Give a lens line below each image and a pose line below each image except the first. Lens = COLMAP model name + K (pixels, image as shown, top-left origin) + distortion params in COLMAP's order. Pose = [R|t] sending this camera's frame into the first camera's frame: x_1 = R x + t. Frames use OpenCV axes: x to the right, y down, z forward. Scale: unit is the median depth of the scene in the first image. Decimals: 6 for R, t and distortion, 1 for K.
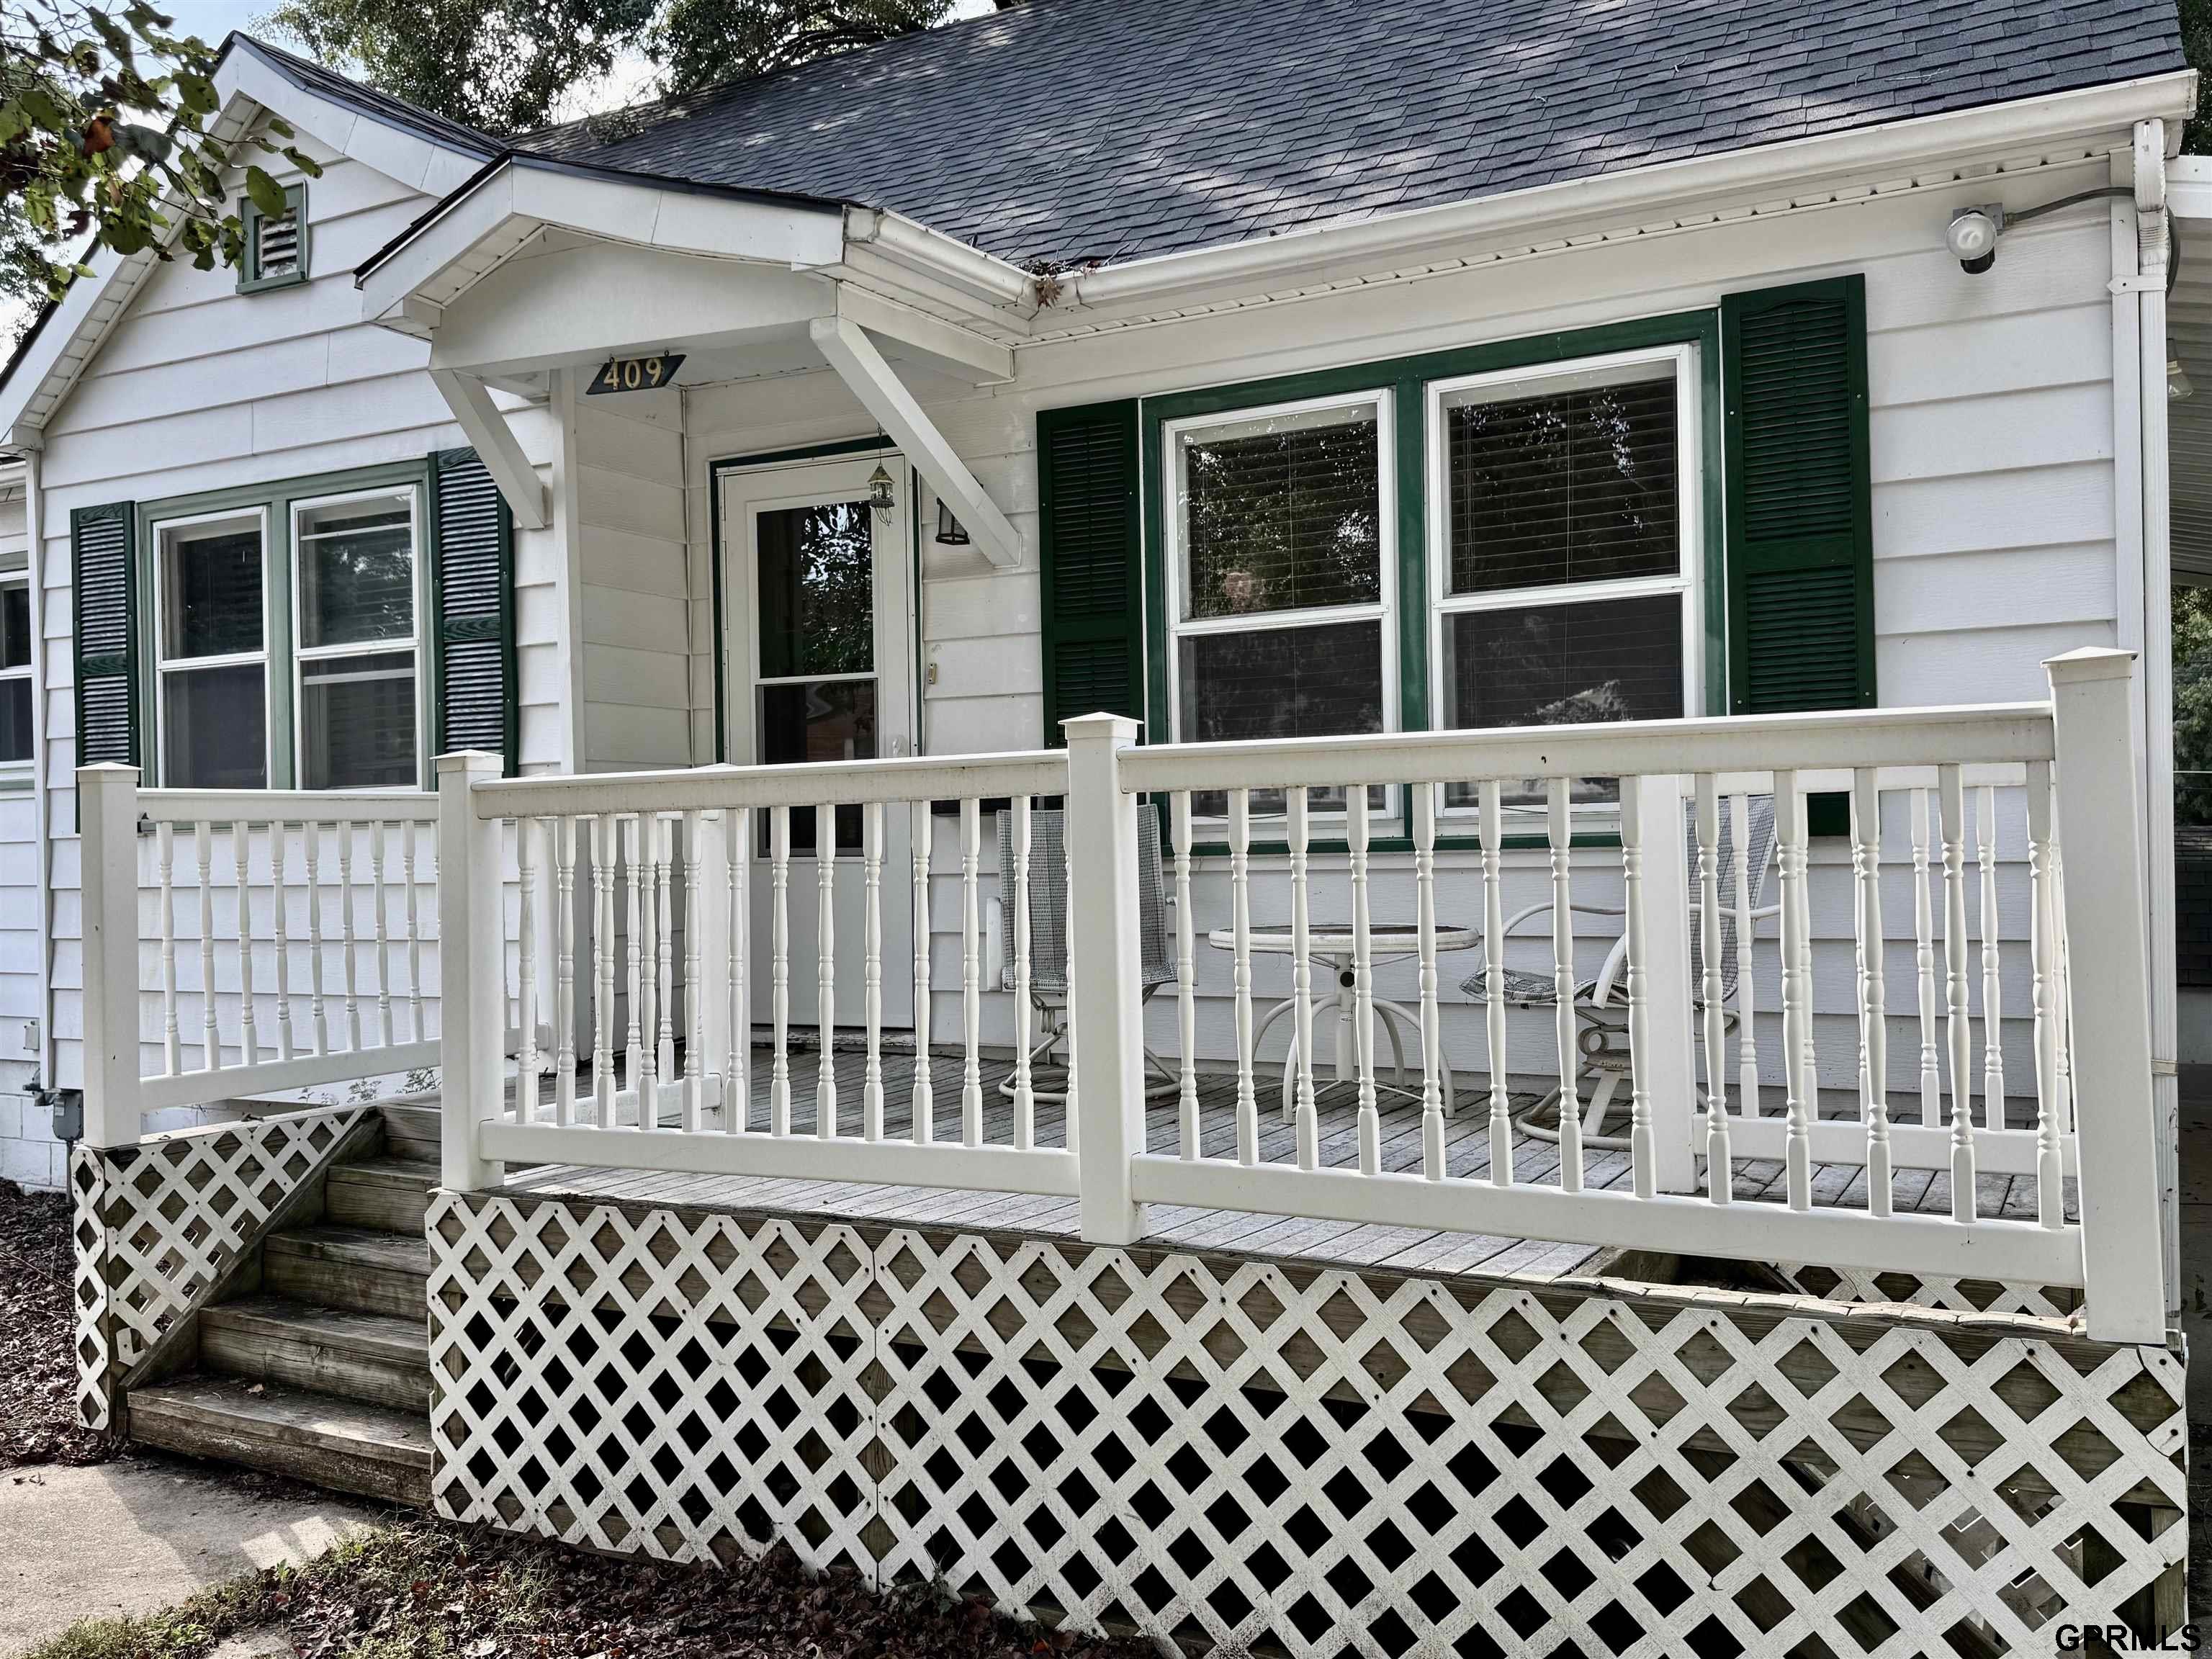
lens RADIAL K [[1860.4, 0, 1075.7], [0, 1860.4, 851.6], [0, 0, 1]] dist [0.037643, -0.047552]
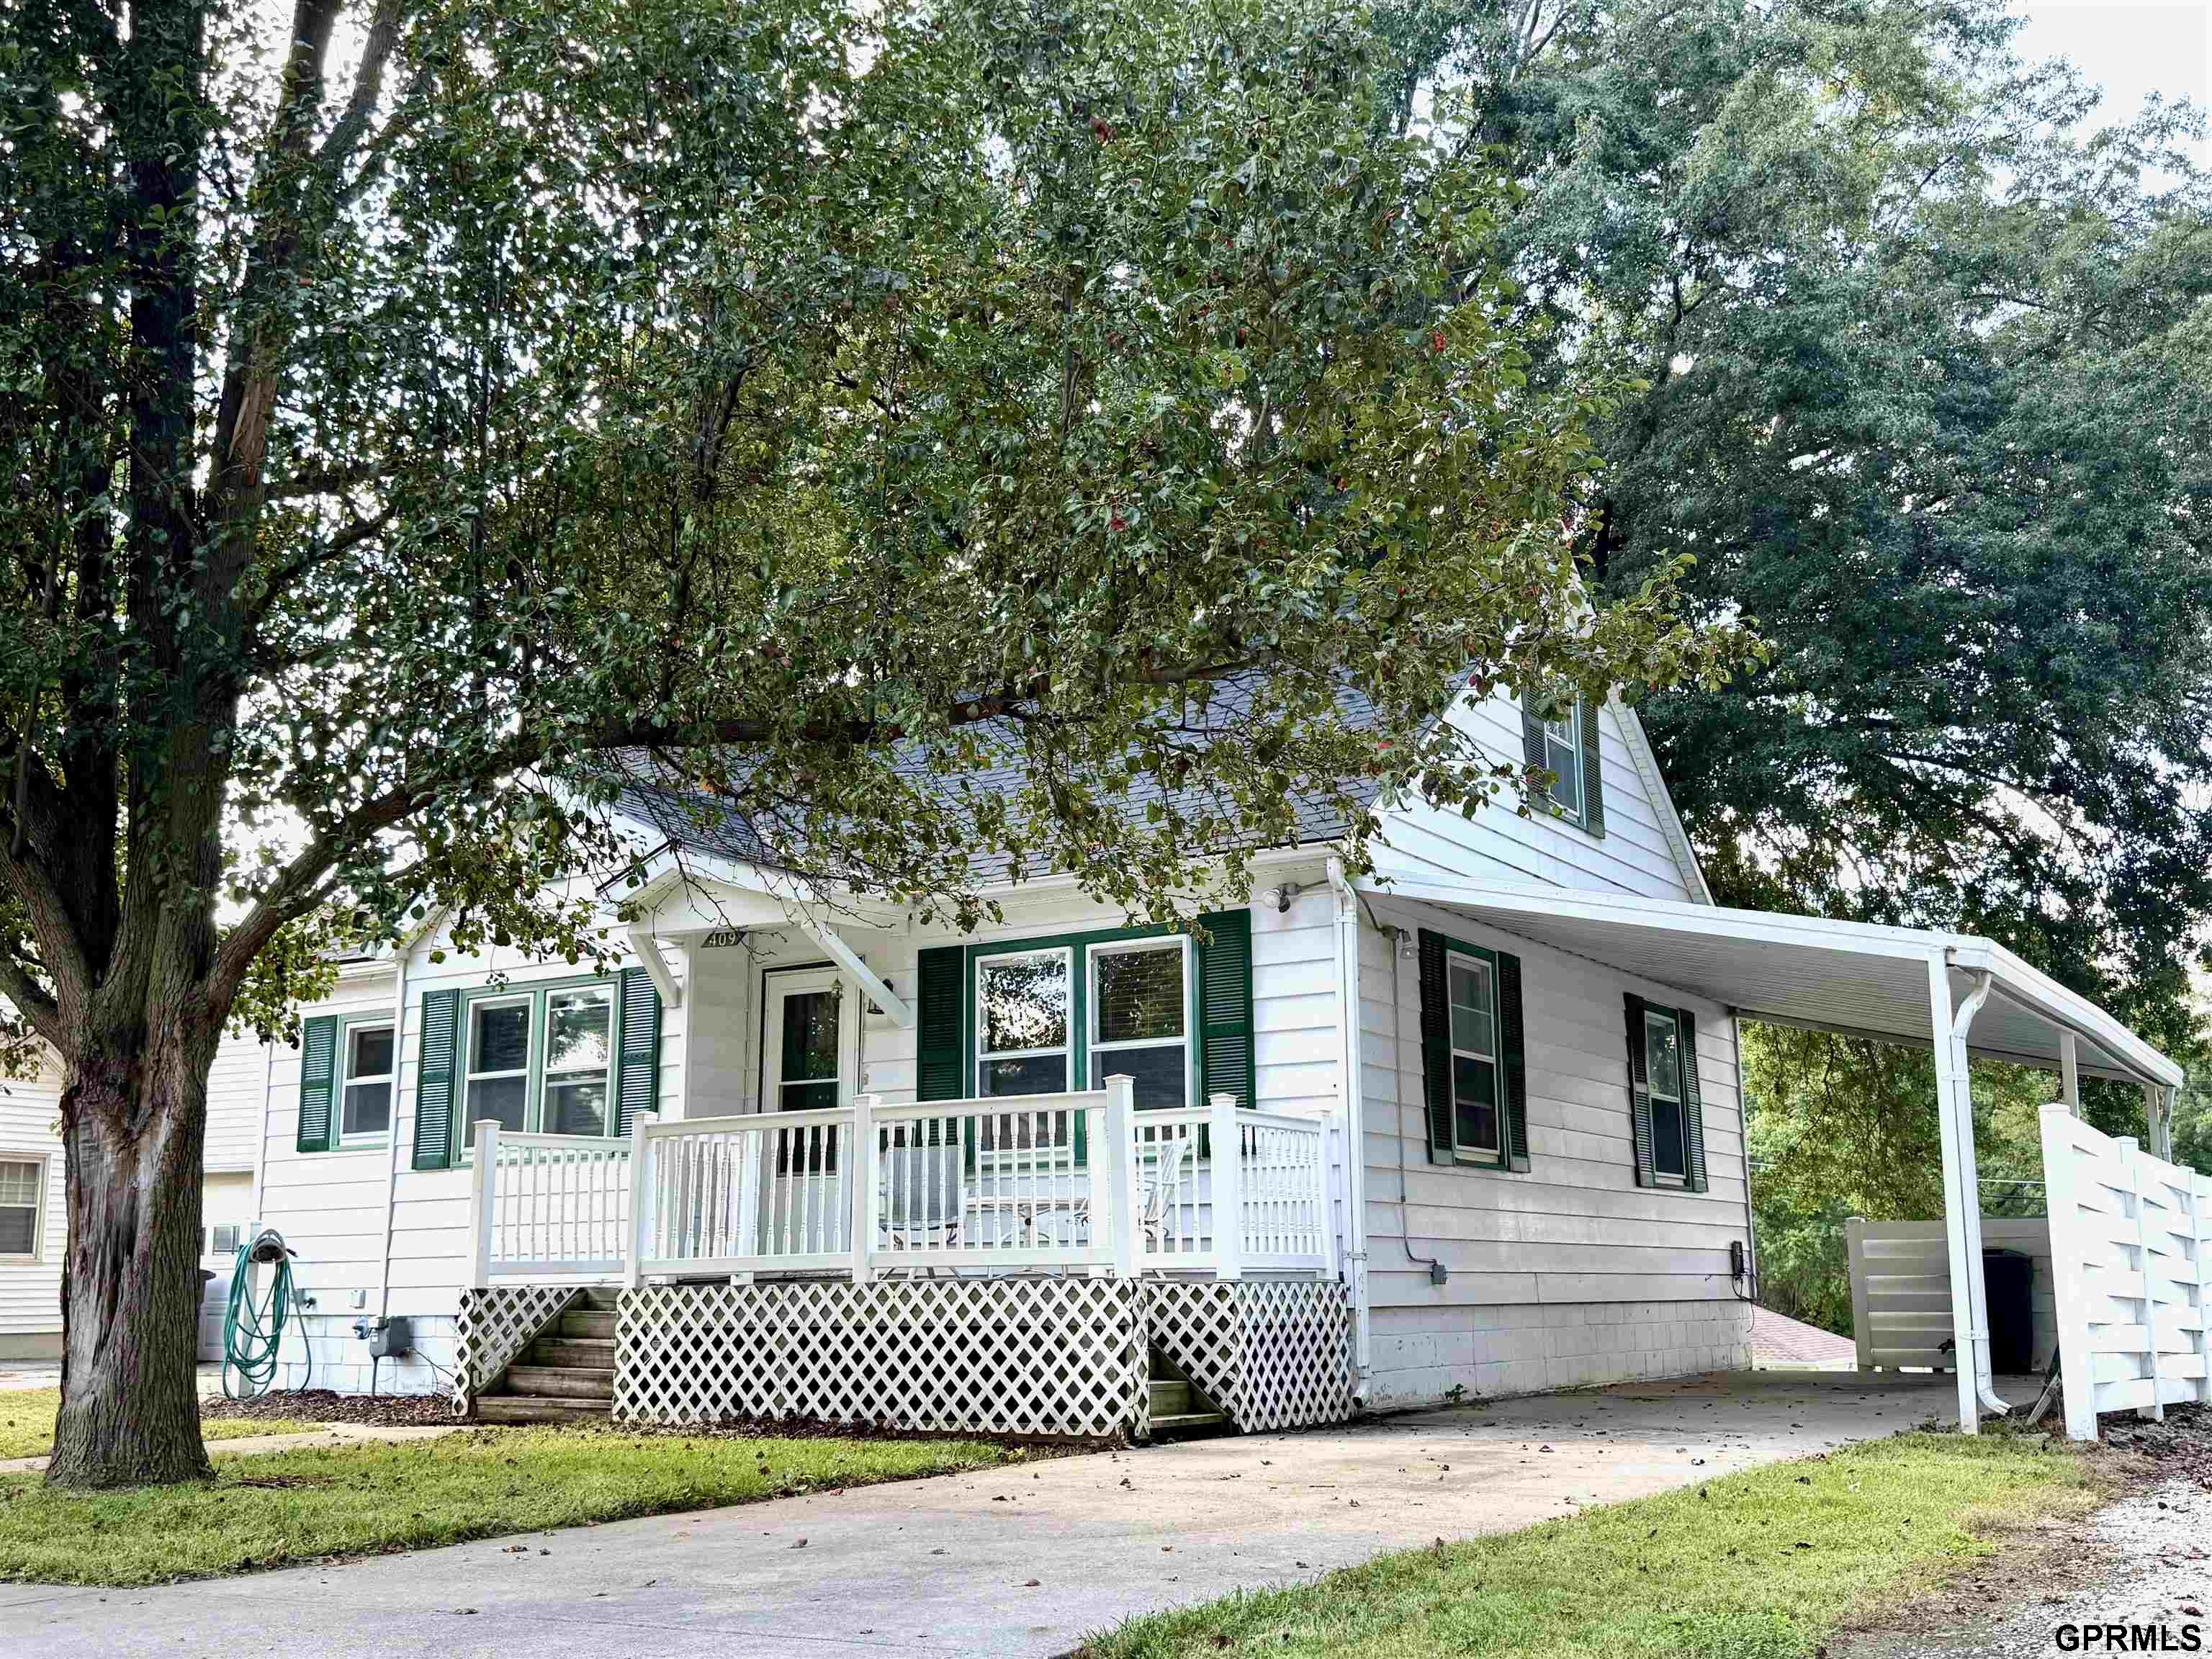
lens RADIAL K [[2186.1, 0, 1123.0], [0, 2186.1, 807.4], [0, 0, 1]] dist [0.056513, 0.000000]
pose [[0.997761, -0.005812, -0.066631, 0.448425], [-0.008743, 0.976336, -0.216082, 0.154584], [0.066311, 0.216181, 0.974099, -1.666615]]
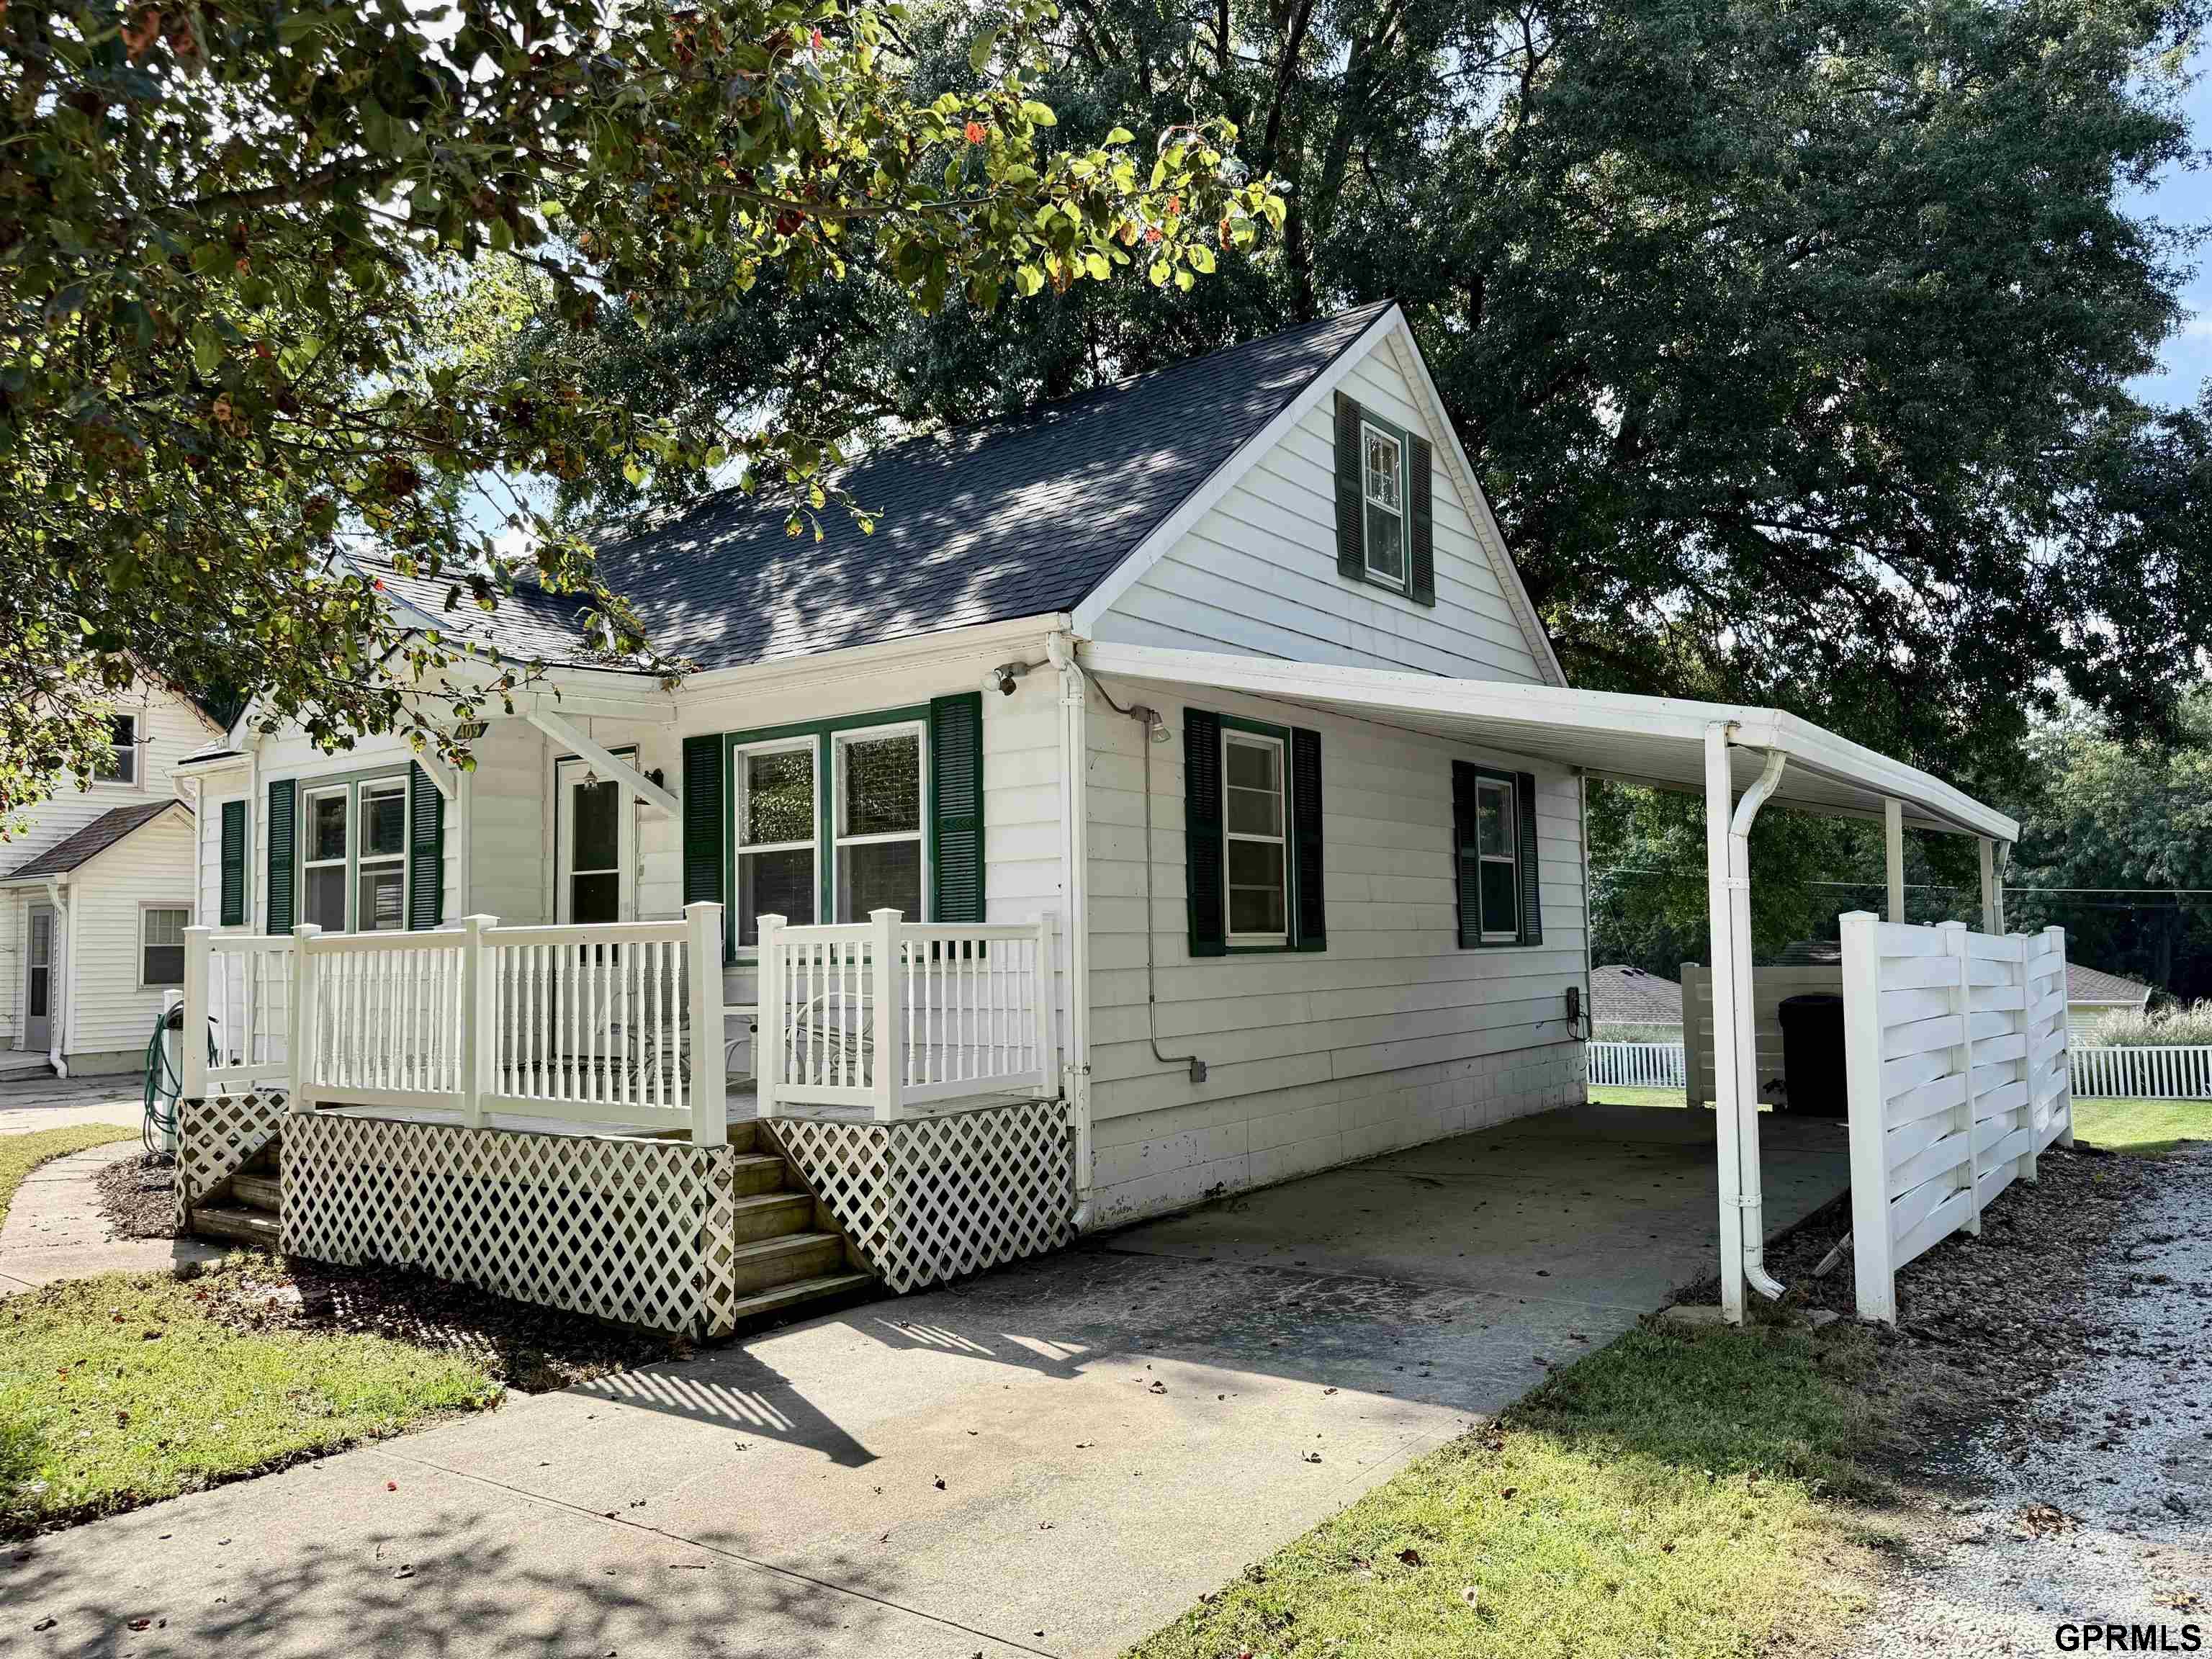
lens RADIAL K [[1559.7, 0, 1105.7], [0, 1559.7, 838.6], [0, 0, 1]] dist [0.040440, -0.062406]
pose [[0.989601, -0.010163, -0.143483, 0.818535], [0.000650, 0.997807, -0.066195, -0.027426], [0.143841, 0.065413, 0.987437, -0.698979]]
